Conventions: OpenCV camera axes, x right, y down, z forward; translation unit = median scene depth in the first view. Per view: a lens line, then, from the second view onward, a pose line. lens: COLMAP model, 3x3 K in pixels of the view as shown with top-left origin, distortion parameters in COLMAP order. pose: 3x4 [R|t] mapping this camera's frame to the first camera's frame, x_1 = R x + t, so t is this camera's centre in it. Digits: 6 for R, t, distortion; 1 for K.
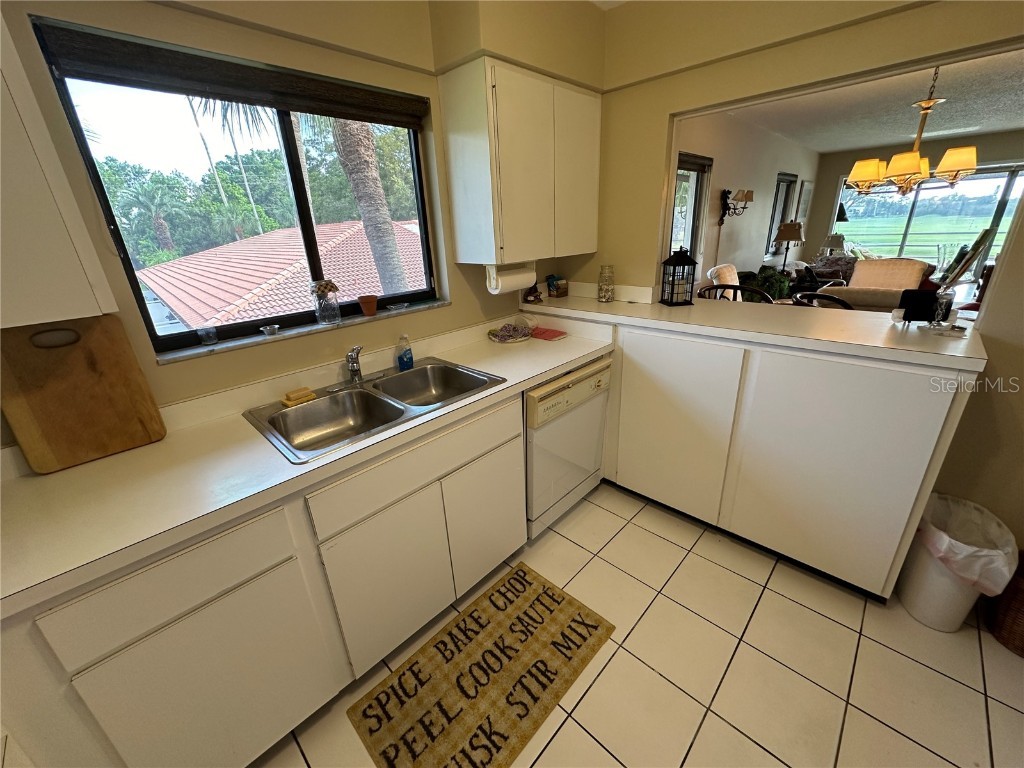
lens RADIAL K [[407.7, 0, 511.6], [0, 407.7, 384.8], [0, 0, 1]] dist [-0.004883, 0.001254]
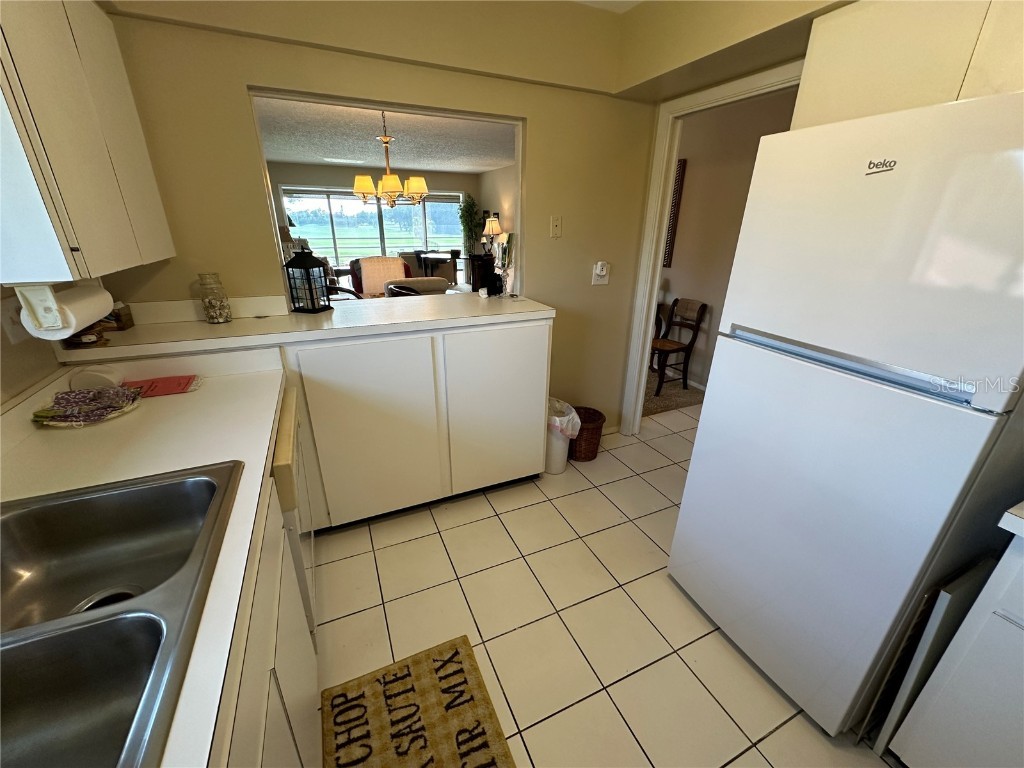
lens RADIAL K [[407.7, 0, 511.0], [0, 407.7, 384.7], [0, 0, 1]] dist [-0.004883, 0.001254]
pose [[0.369986, -0.301778, 0.878658, -0.378097], [0.309294, 0.931833, 0.189803, -0.112893], [-0.876041, 0.201539, 0.438103, 0.358132]]
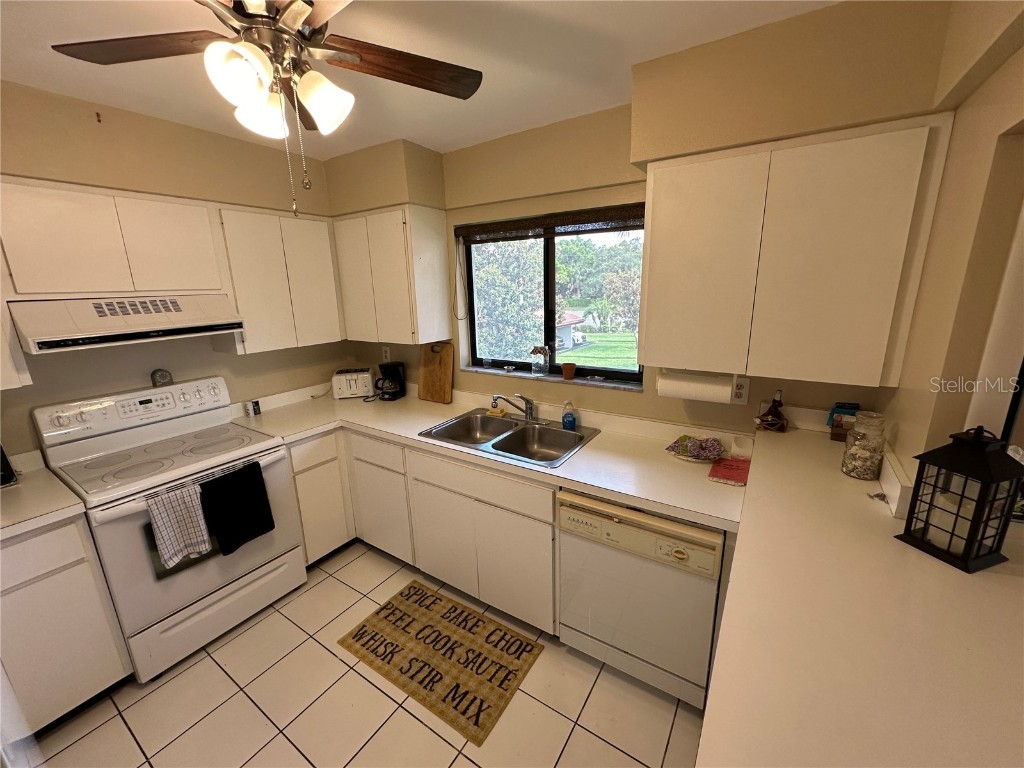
lens RADIAL K [[407.7, 0, 511.9], [0, 407.7, 384.5], [0, 0, 1]] dist [-0.004883, 0.001254]
pose [[0.191043, 0.278078, -0.941369, 0.926700], [-0.342134, 0.917755, 0.201669, -0.396737], [0.920026, 0.283546, 0.270471, 0.571700]]
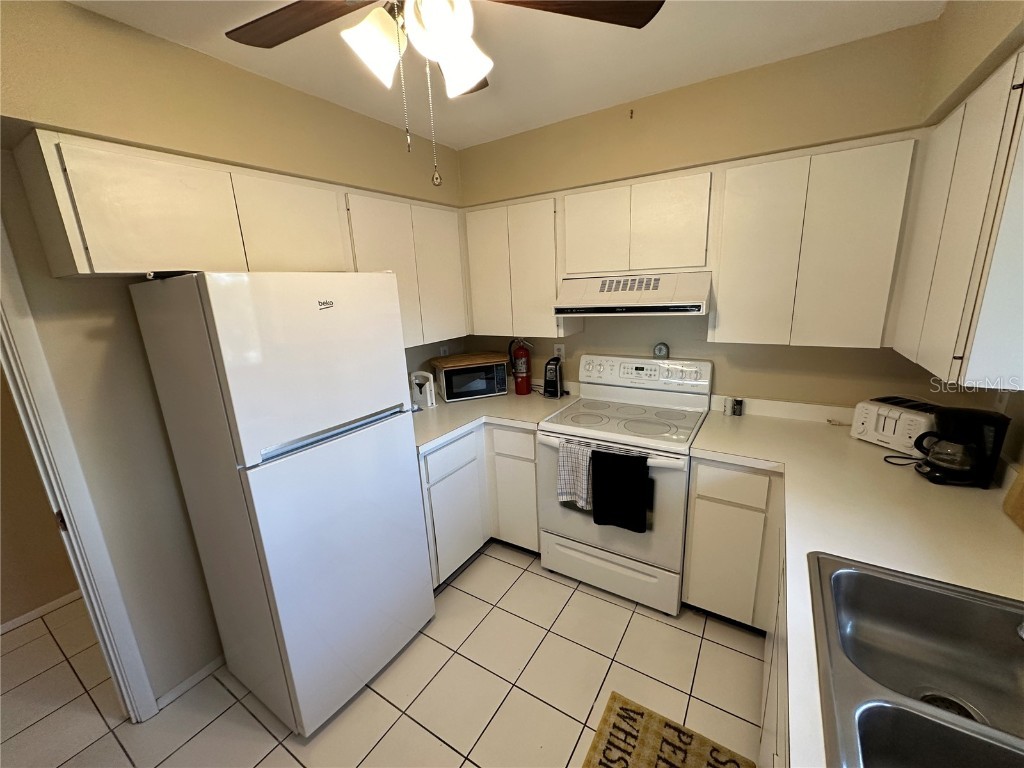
lens RADIAL K [[407.7, 0, 512.6], [0, 407.7, 383.9], [0, 0, 1]] dist [-0.004883, 0.001254]
pose [[-0.975197, 0.134588, -0.175718, 0.206227], [0.009873, 0.819546, 0.572928, -0.490012], [0.221118, 0.556983, -0.800548, 0.976638]]
